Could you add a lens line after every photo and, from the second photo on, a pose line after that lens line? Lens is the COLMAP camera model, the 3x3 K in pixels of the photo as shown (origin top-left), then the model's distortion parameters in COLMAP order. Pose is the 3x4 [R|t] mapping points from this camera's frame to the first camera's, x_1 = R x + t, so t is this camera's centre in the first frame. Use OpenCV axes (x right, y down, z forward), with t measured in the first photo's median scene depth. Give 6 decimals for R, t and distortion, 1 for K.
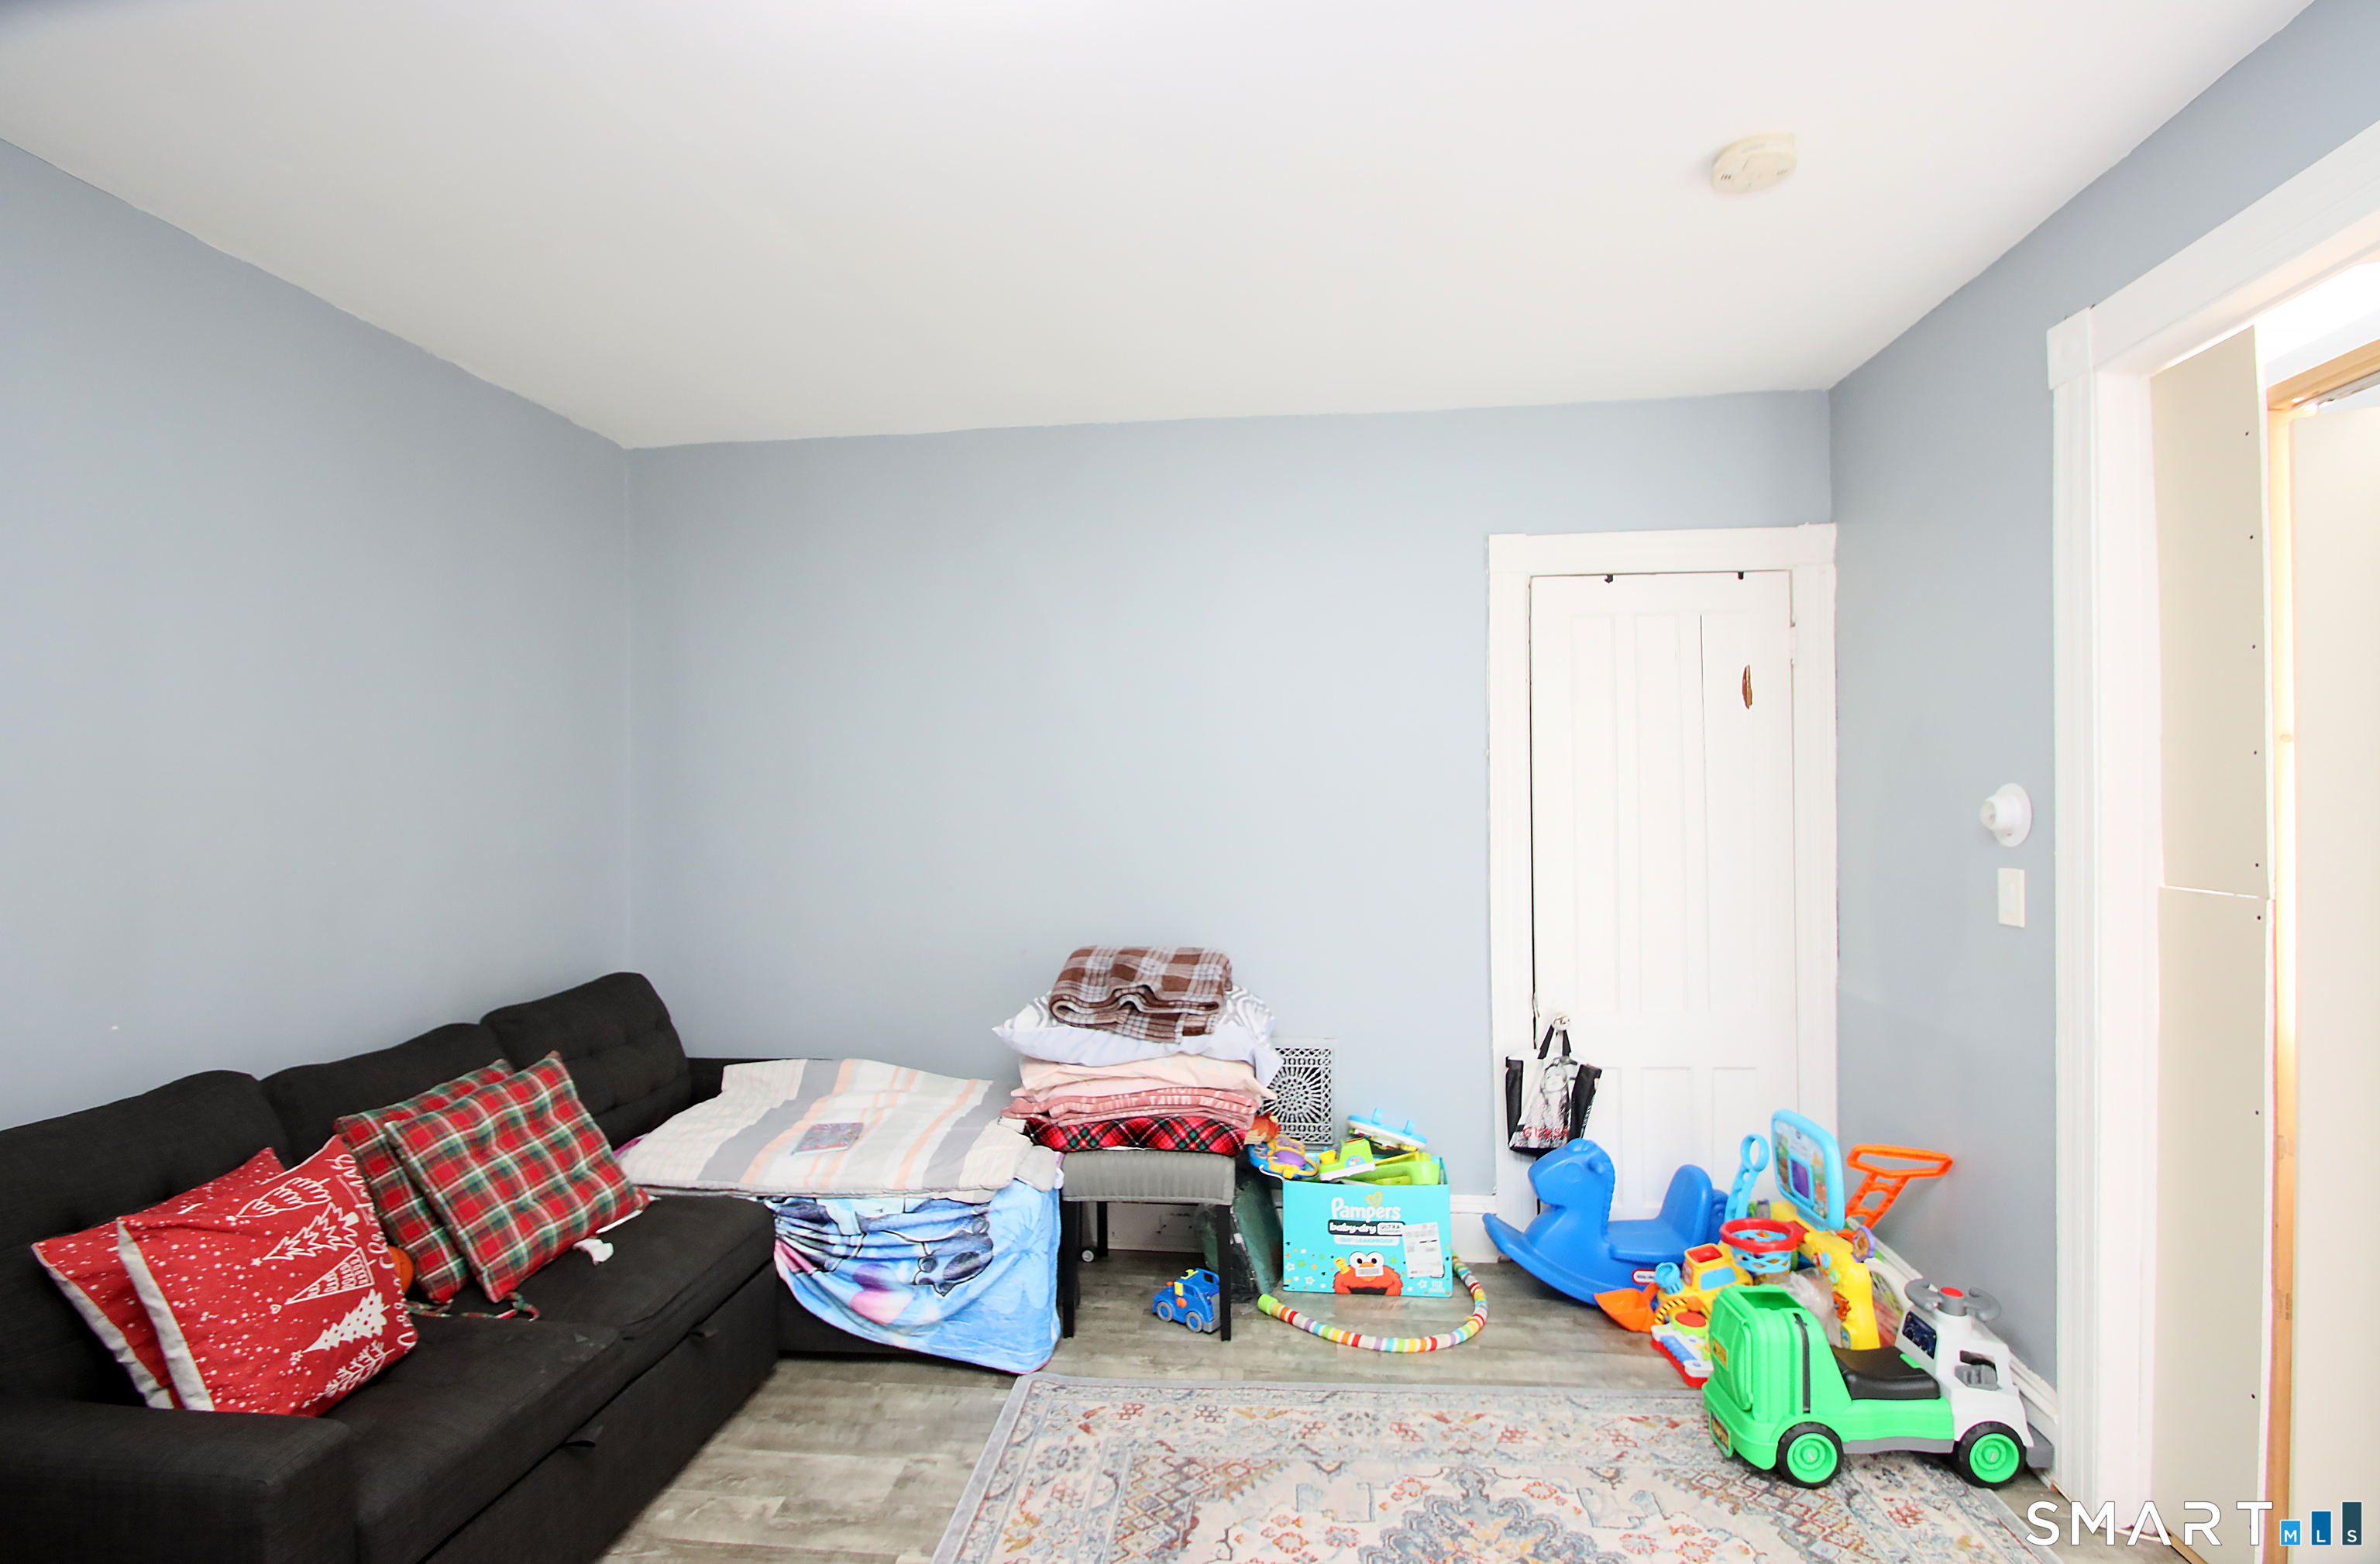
lens RADIAL K [[1093.4, 0, 1239.7], [0, 1093.4, 791.7], [0, 0, 1]] dist [-0.004831, -0.009233]
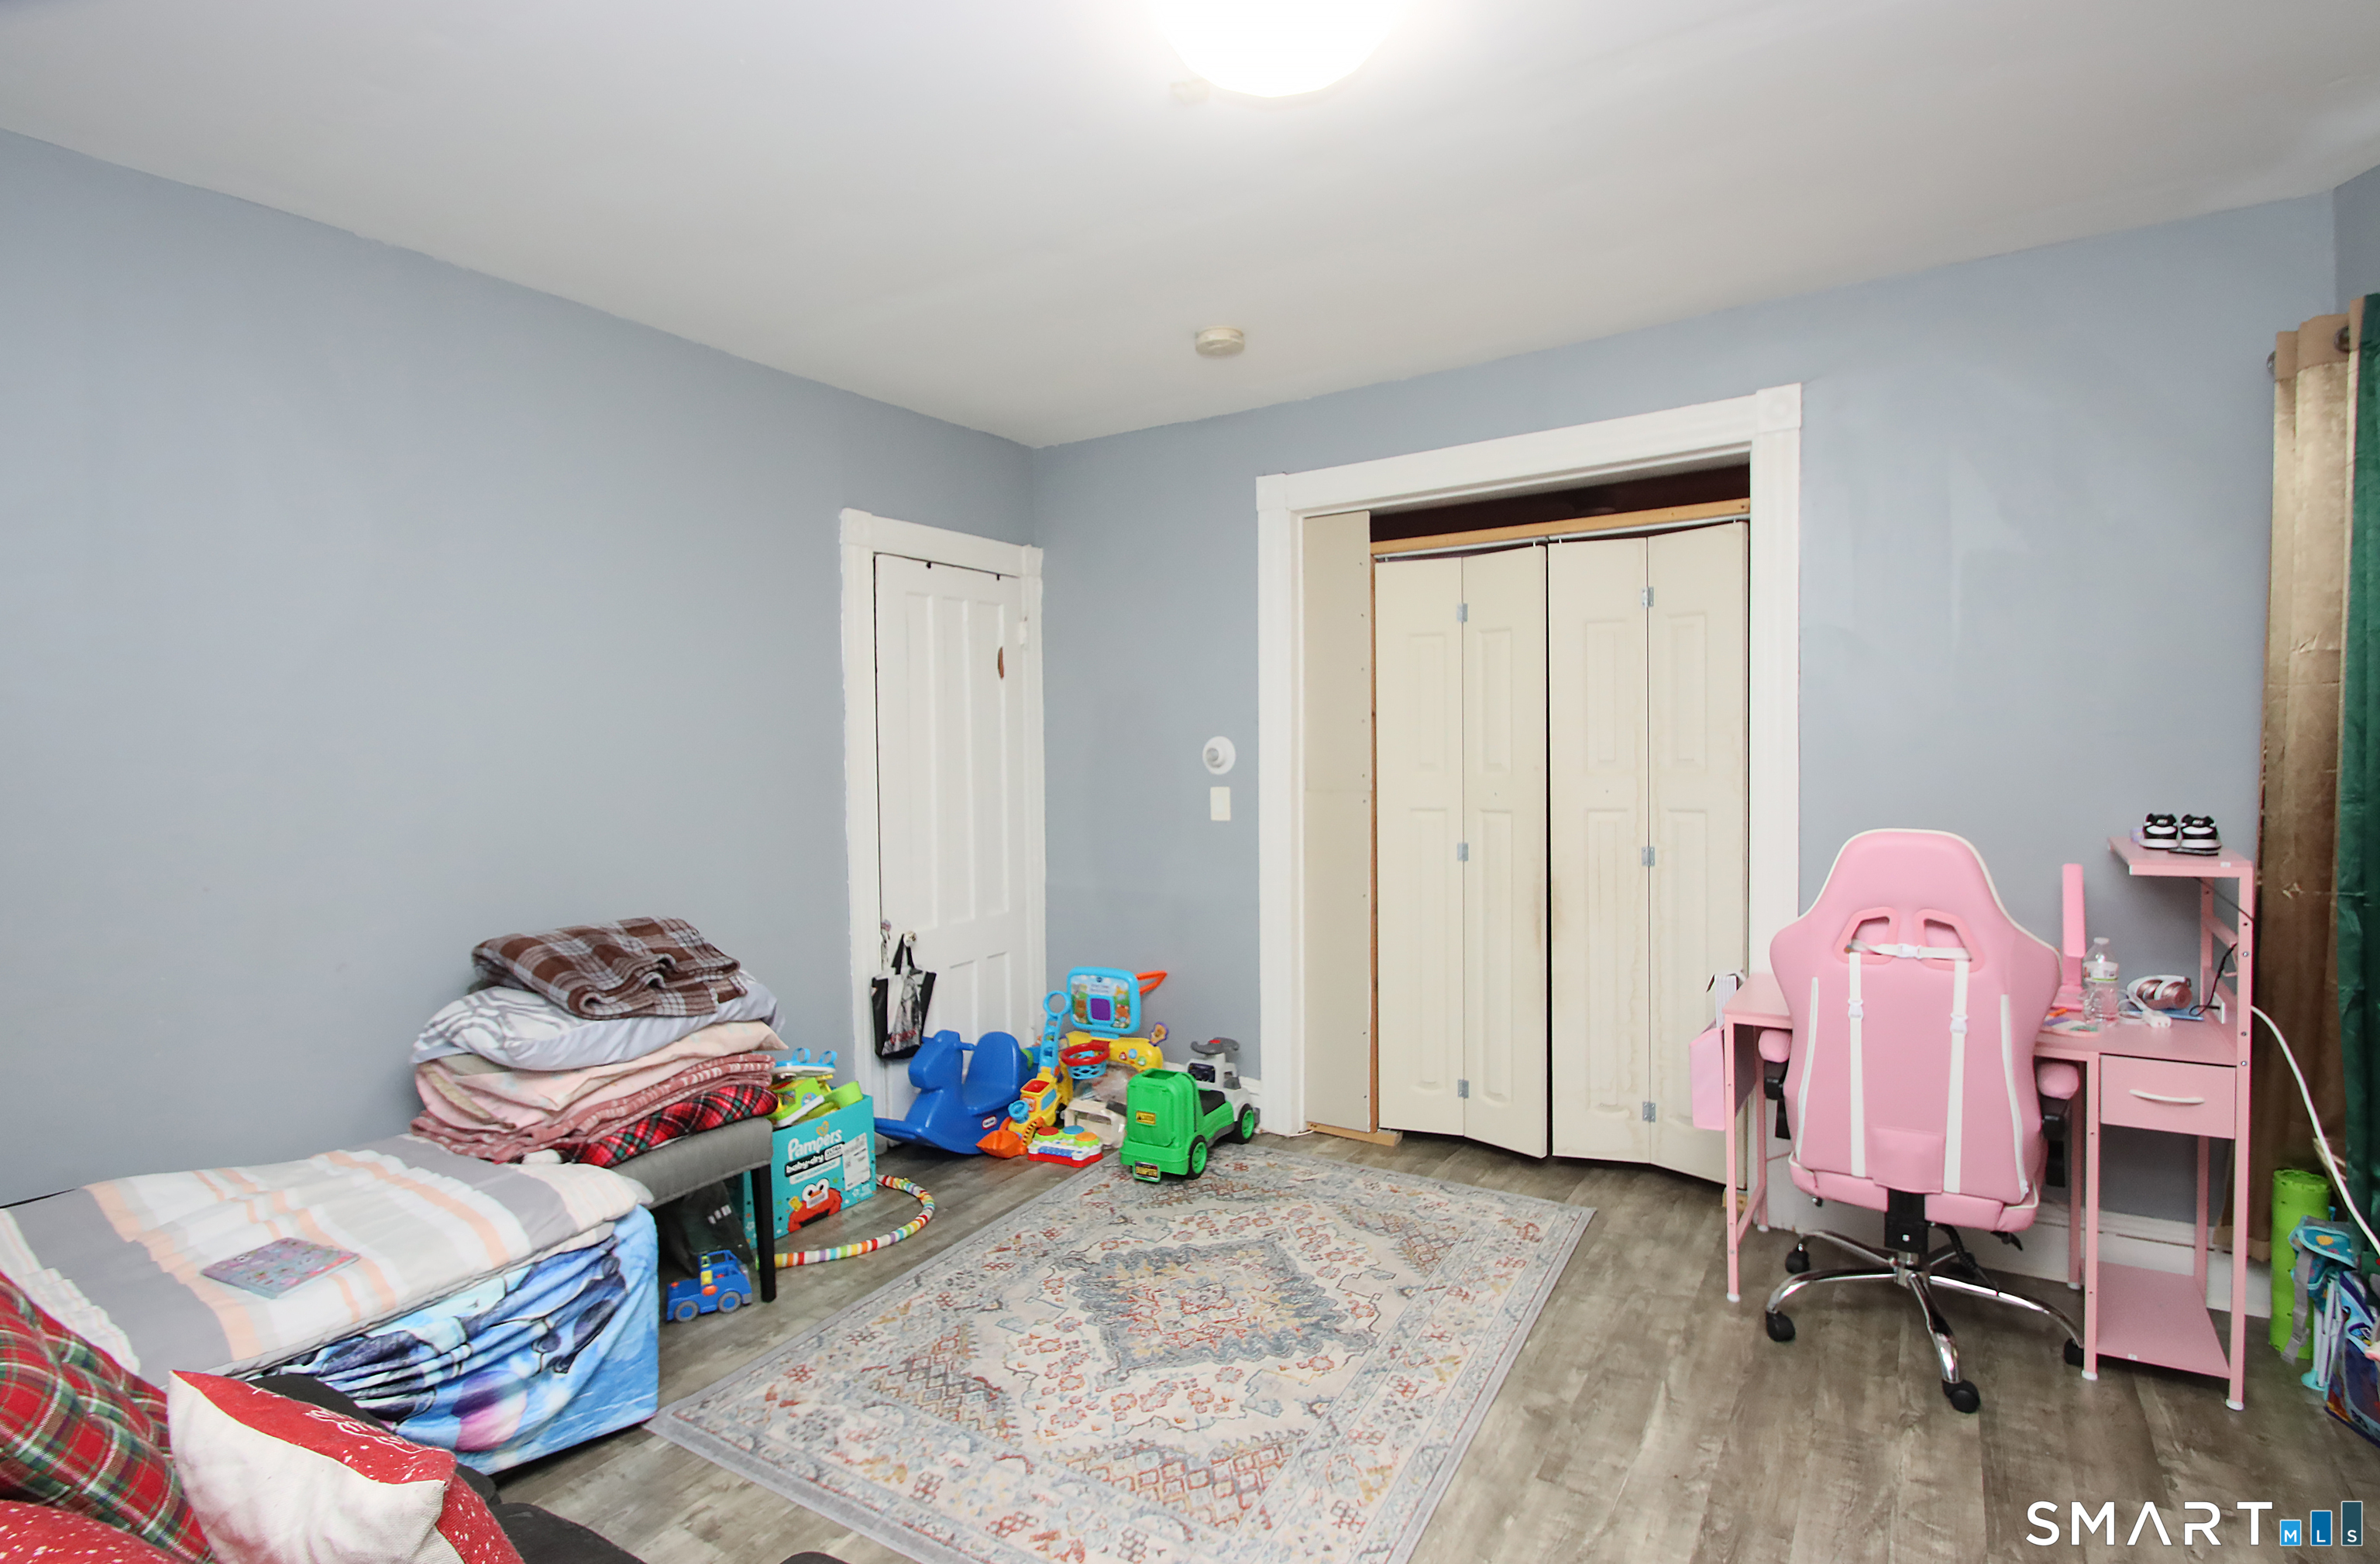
lens RADIAL K [[1093.4, 0, 1239.7], [0, 1093.4, 791.7], [0, 0, 1]] dist [-0.004831, -0.009233]
pose [[0.435678, -0.037958, 0.899302, -0.693847], [0.004991, 0.999197, 0.039756, 0.008610], [-0.900089, -0.012833, 0.435518, 0.199719]]
